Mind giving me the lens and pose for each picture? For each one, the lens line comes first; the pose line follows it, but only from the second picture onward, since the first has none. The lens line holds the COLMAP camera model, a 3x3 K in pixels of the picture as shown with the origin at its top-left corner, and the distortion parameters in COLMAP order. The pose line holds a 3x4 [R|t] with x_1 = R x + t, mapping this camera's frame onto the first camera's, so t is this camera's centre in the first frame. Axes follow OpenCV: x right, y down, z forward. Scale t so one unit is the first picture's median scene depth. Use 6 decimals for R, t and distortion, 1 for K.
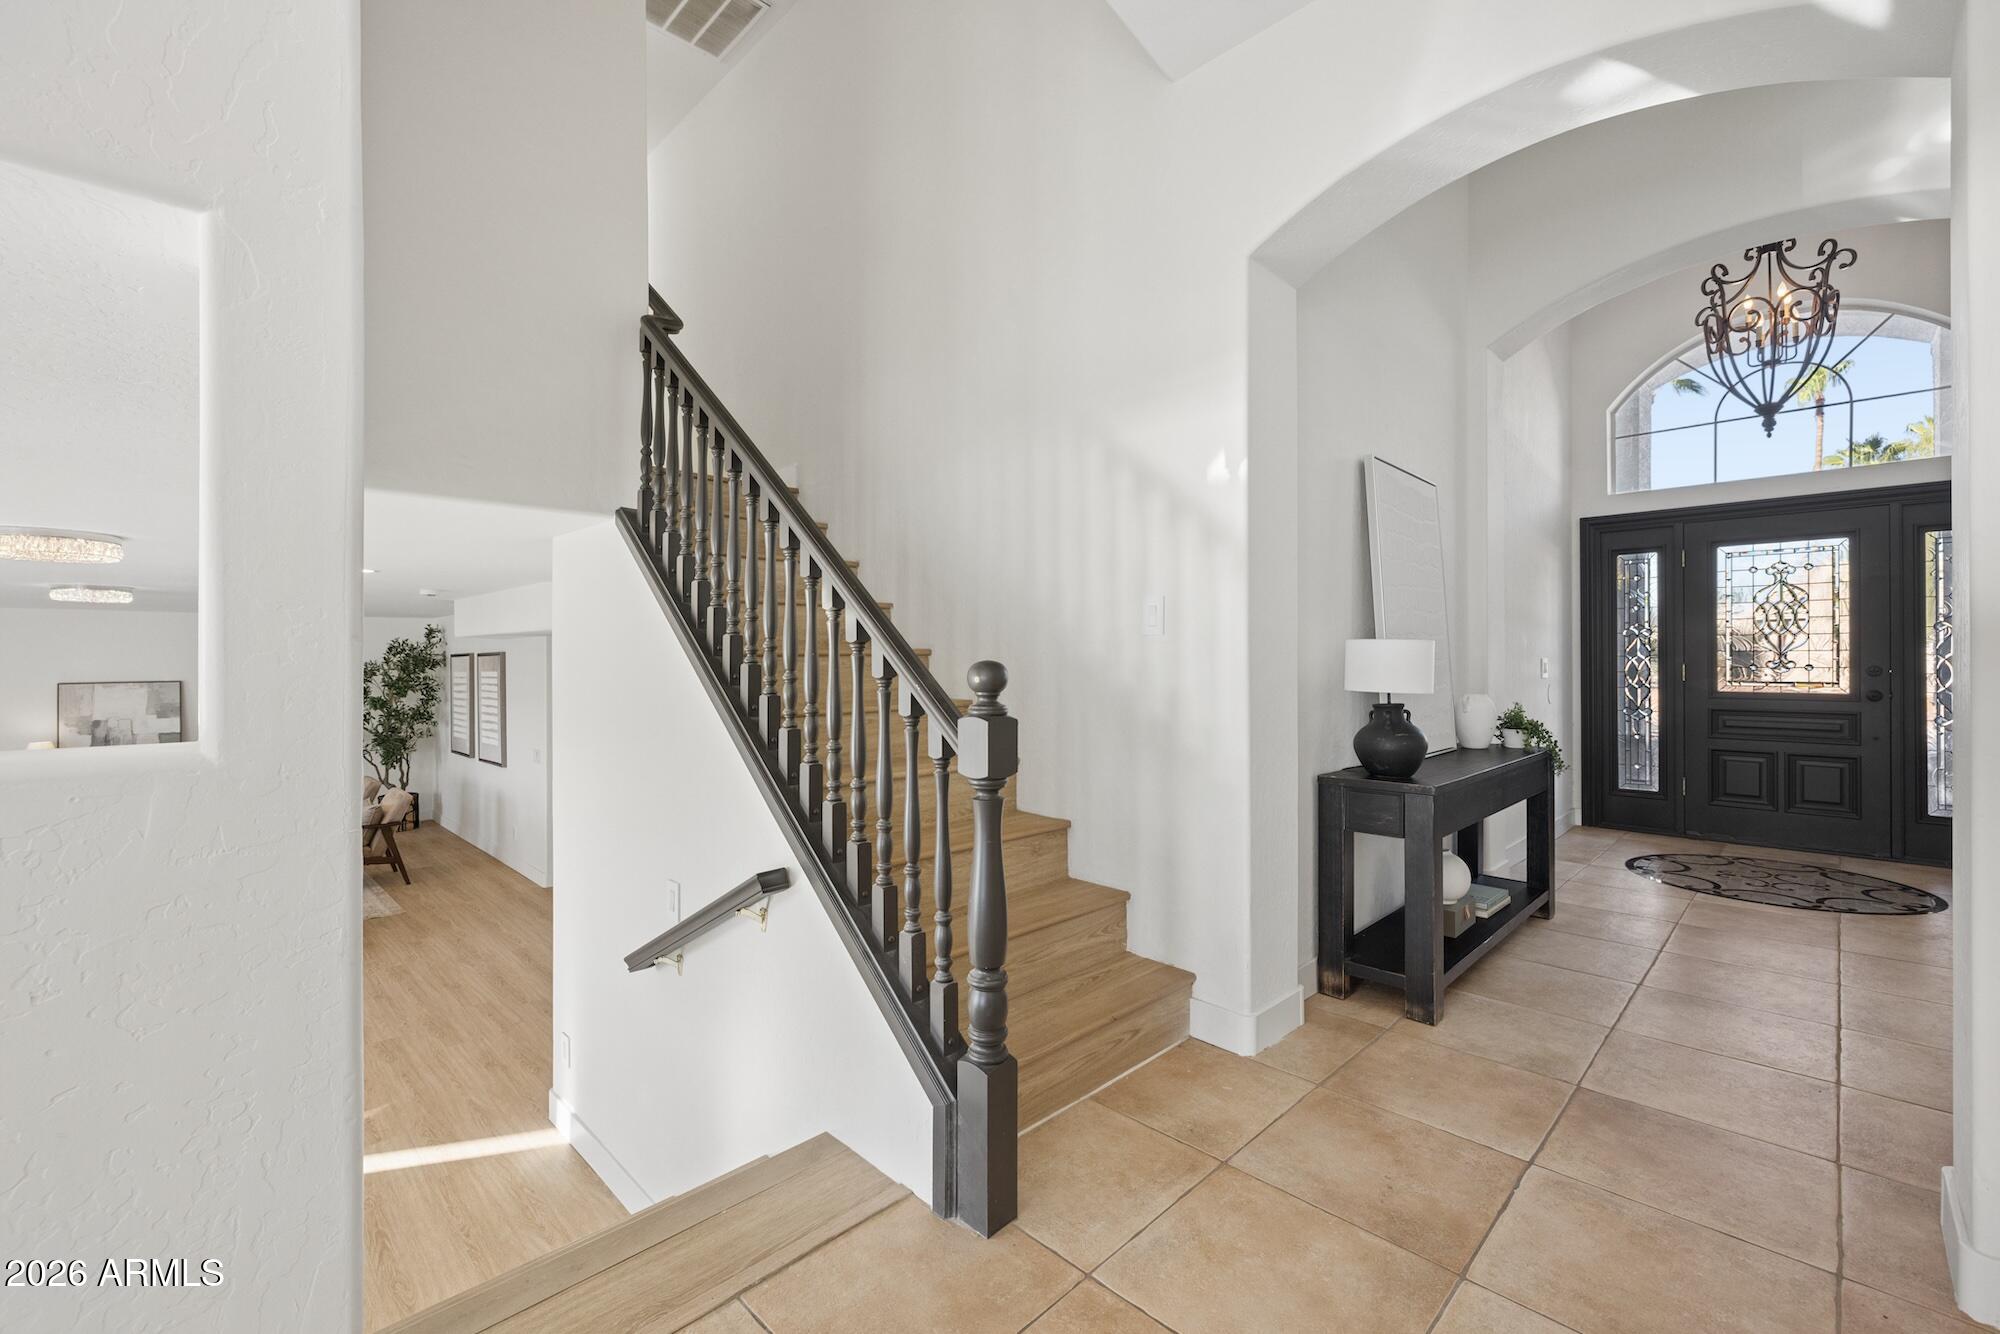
lens RADIAL K [[837.0, 0, 994.6], [0, 837.0, 659.1], [0, 0, 1]] dist [0.000408, -0.000340]
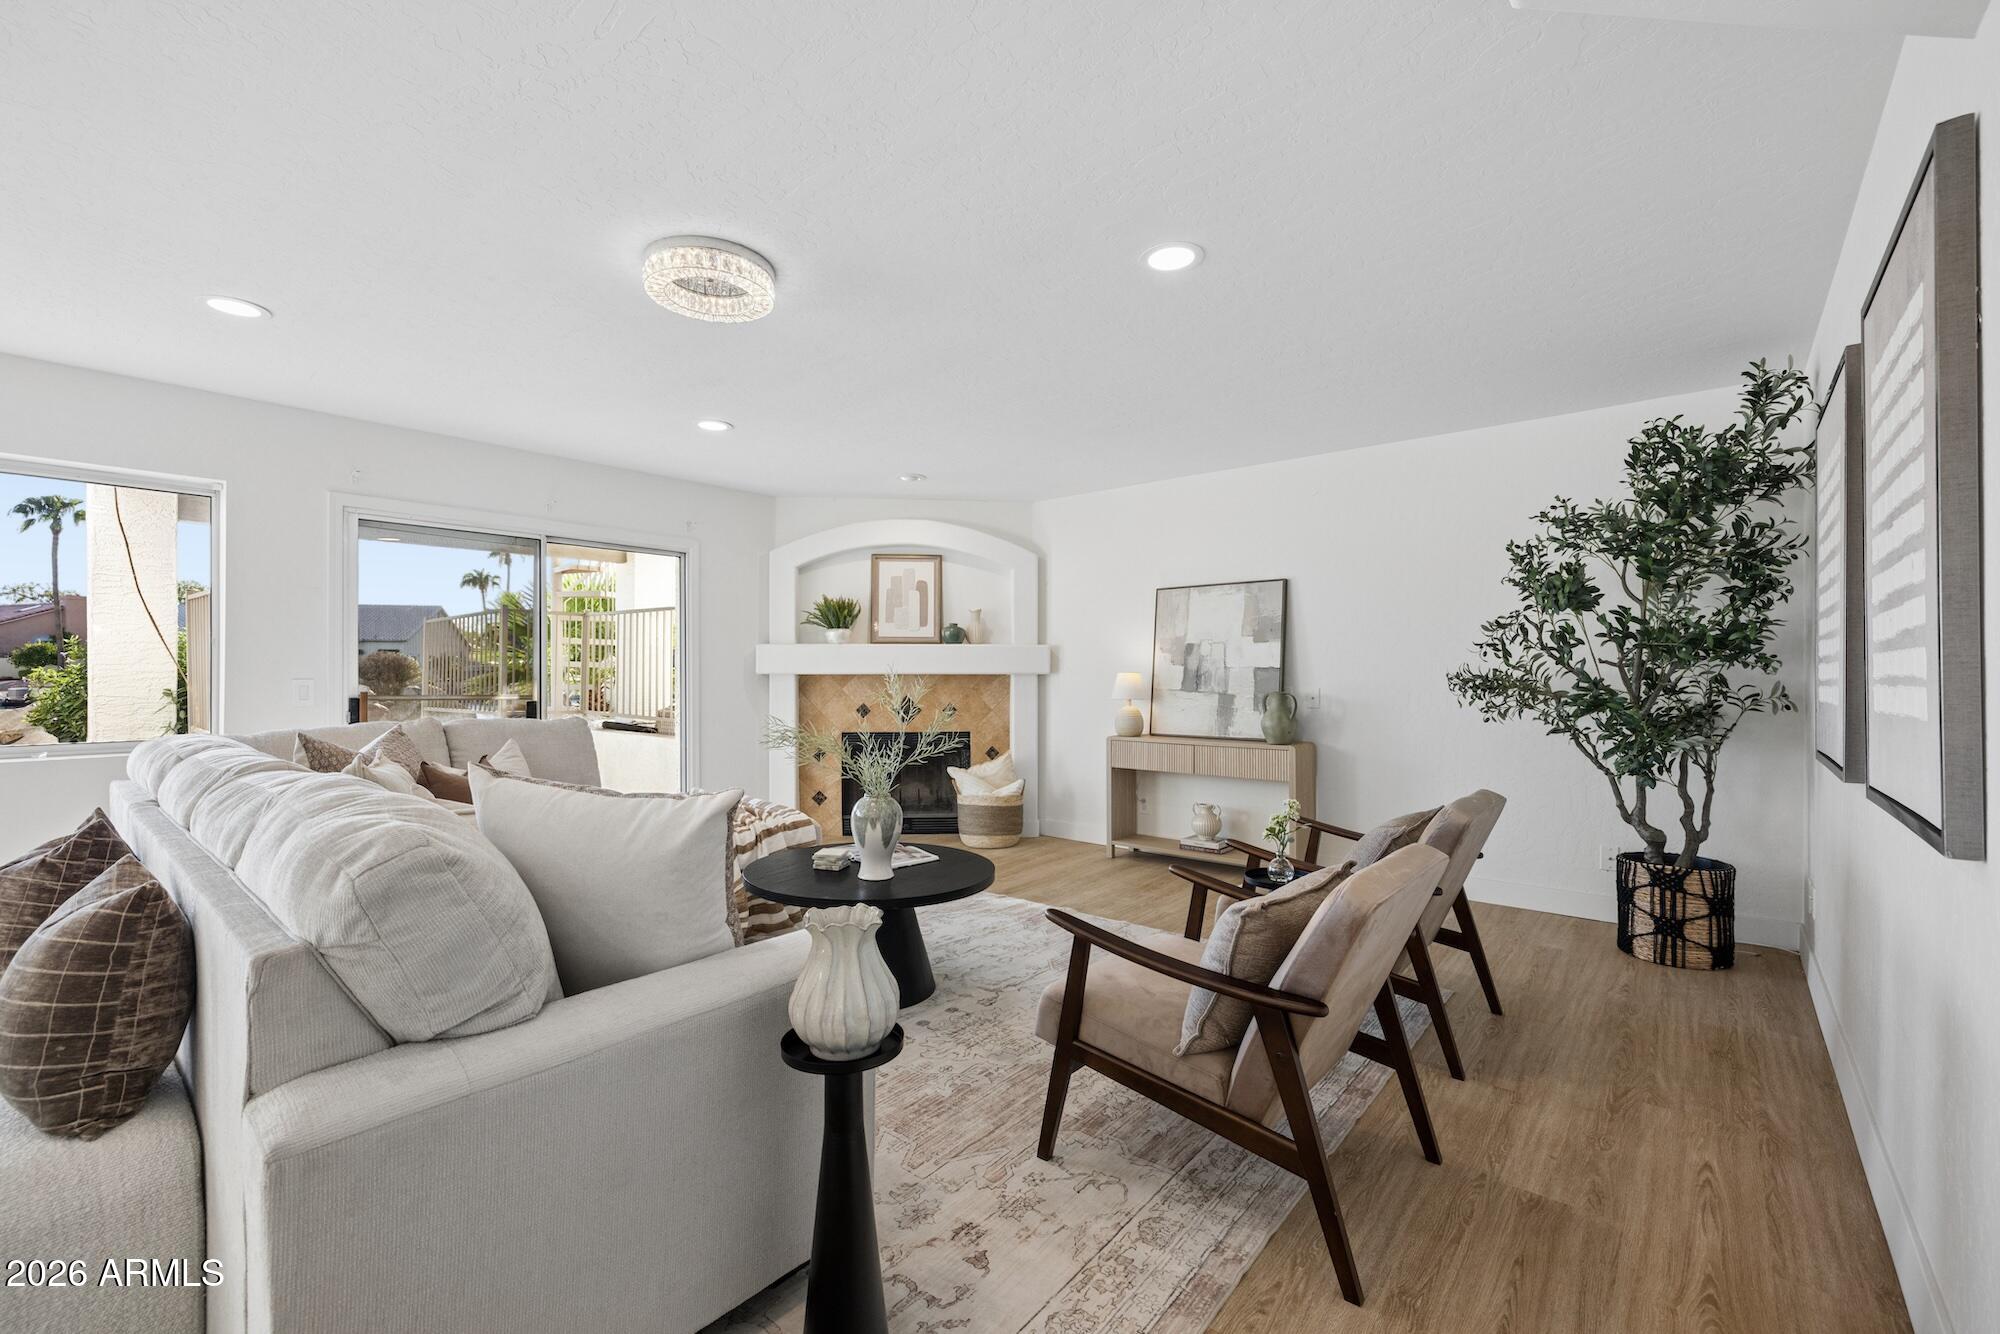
lens RADIAL K [[837.0, 0, 987.9], [0, 837.0, 673.9], [0, 0, 1]] dist [0.000408, -0.000340]
pose [[0.079771, 0.005849, -0.996796, -0.378518], [-0.000549, 0.999983, 0.005824, 0.080206], [0.996813, 0.000083, 0.079772, 0.684257]]
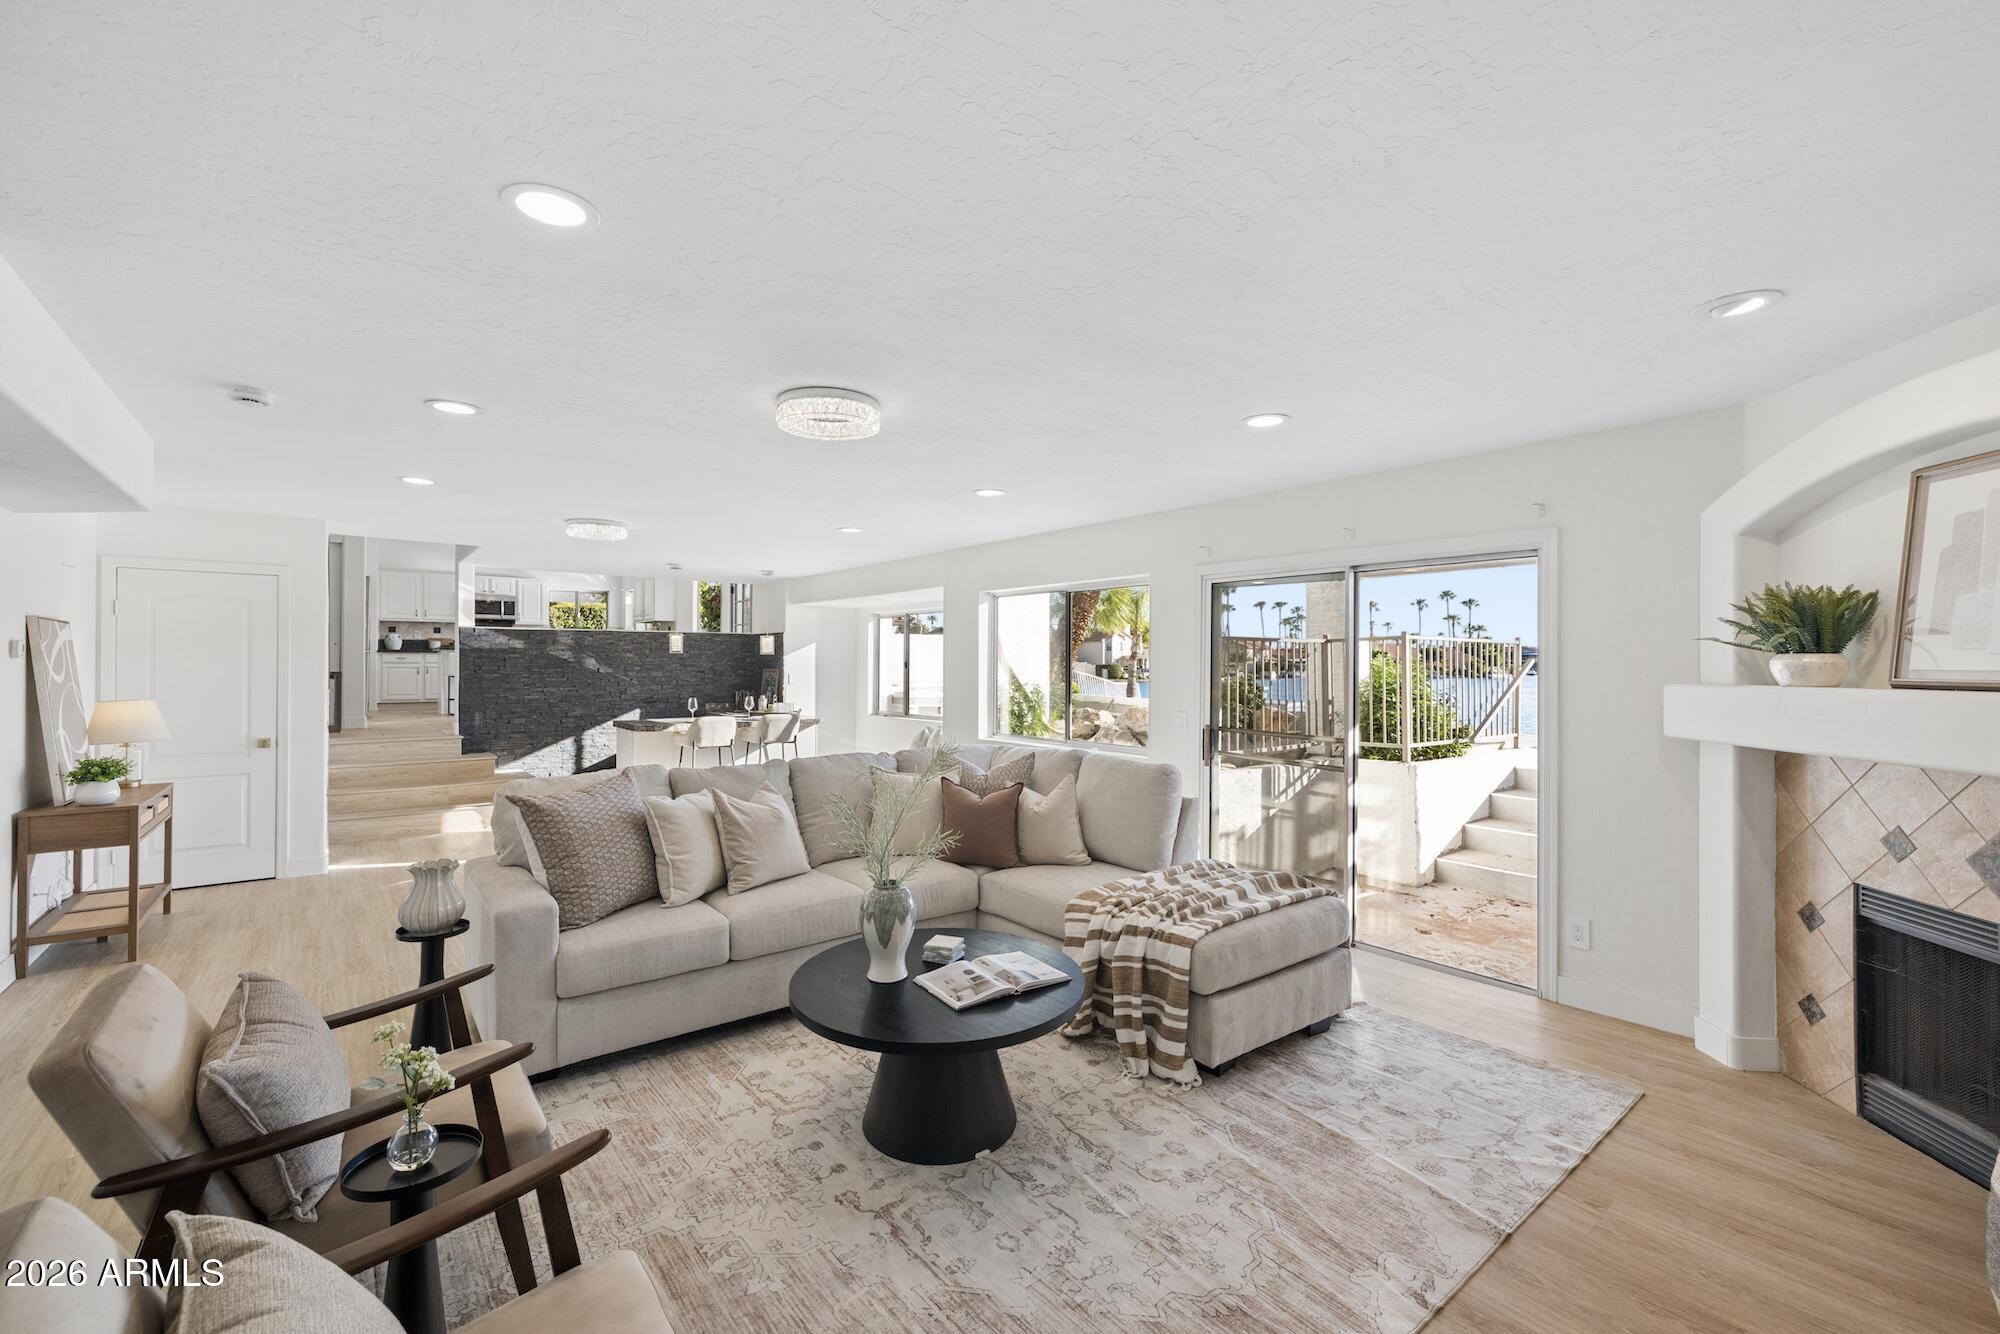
lens RADIAL K [[837.0, 0, 1001.0], [0, 837.0, 661.2], [0, 0, 1]] dist [0.000408, -0.000340]
pose [[-0.993162, 0.001140, 0.116740, -0.769505], [0.000295, 0.999974, -0.007255, 0.054562], [-0.116746, -0.007171, -0.993136, 0.945081]]
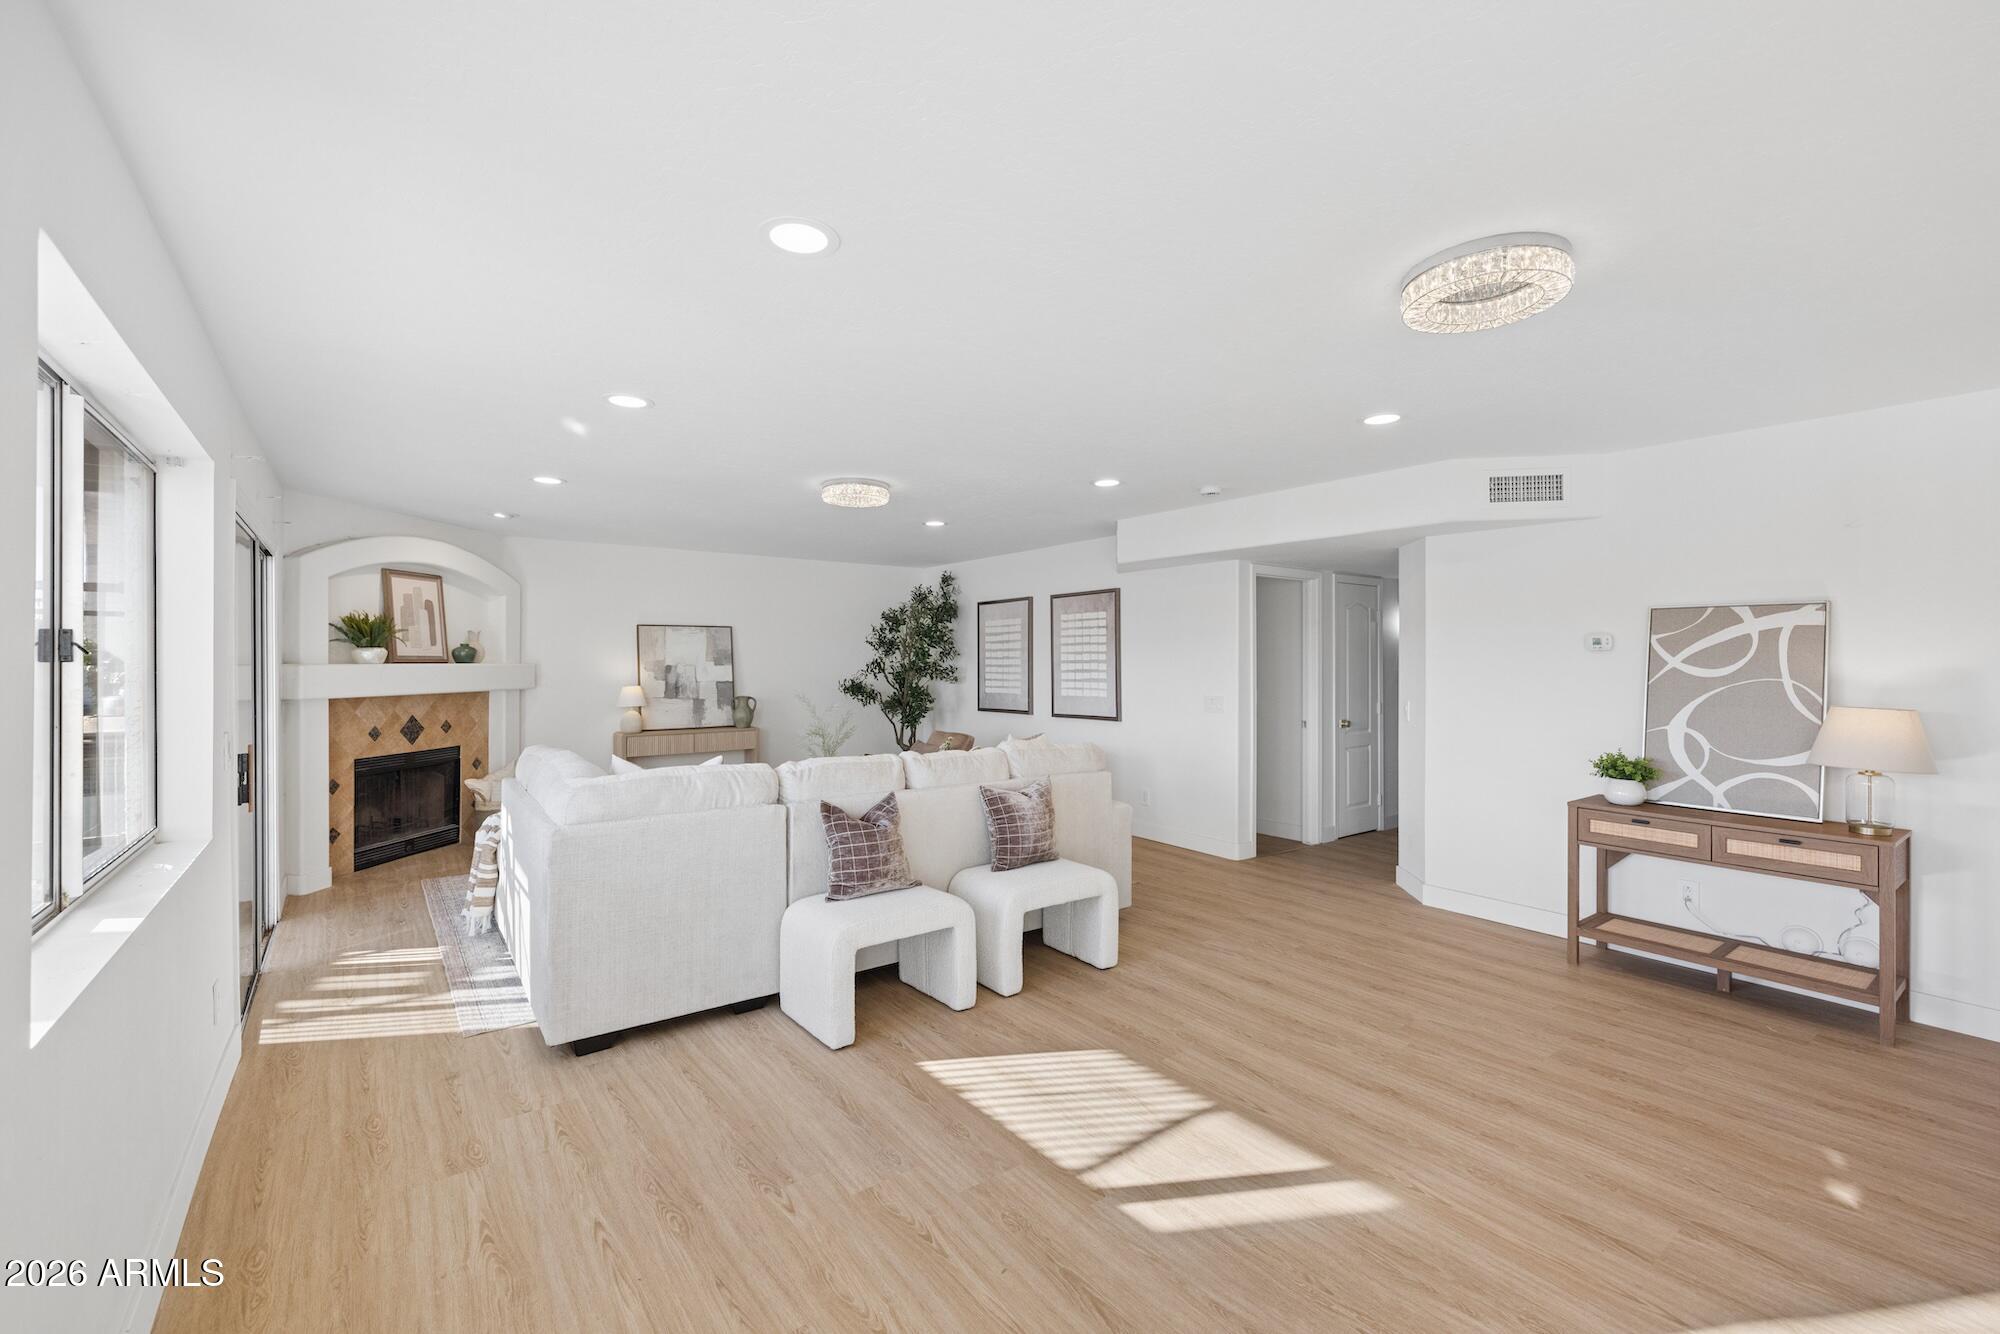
lens RADIAL K [[837.0, 0, 992.5], [0, 837.0, 660.6], [0, 0, 1]] dist [0.000408, -0.000340]
pose [[0.989736, 0.005675, -0.142797, -0.500261], [-0.005569, 0.999984, 0.001144, 0.055932], [0.142801, -0.000337, 0.989751, 0.105501]]
